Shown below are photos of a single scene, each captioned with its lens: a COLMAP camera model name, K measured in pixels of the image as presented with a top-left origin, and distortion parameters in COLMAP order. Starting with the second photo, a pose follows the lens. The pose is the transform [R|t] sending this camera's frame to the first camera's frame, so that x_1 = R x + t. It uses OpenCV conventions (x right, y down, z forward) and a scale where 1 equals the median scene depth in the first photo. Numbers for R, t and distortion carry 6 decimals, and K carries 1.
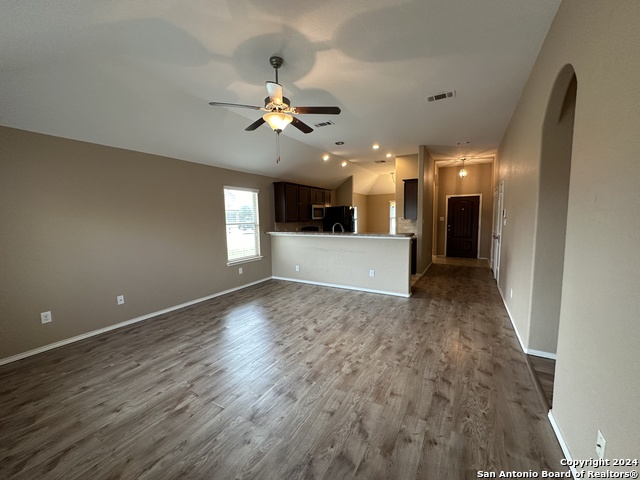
lens RADIAL K [[256.0, 0, 318.2], [0, 256.0, 240.3], [0, 0, 1]] dist [-0.002167, 0.001006]
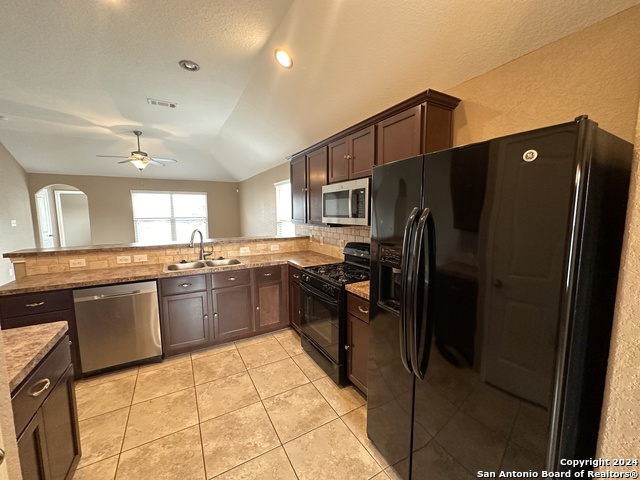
lens RADIAL K [[256.0, 0, 320.7], [0, 256.0, 240.5], [0, 0, 1]] dist [-0.002167, 0.001006]
pose [[-0.494332, 0.119339, -0.861043, 0.659951], [-0.066202, 0.982486, 0.174178, -0.247137], [0.866749, 0.143104, -0.477774, 2.357188]]
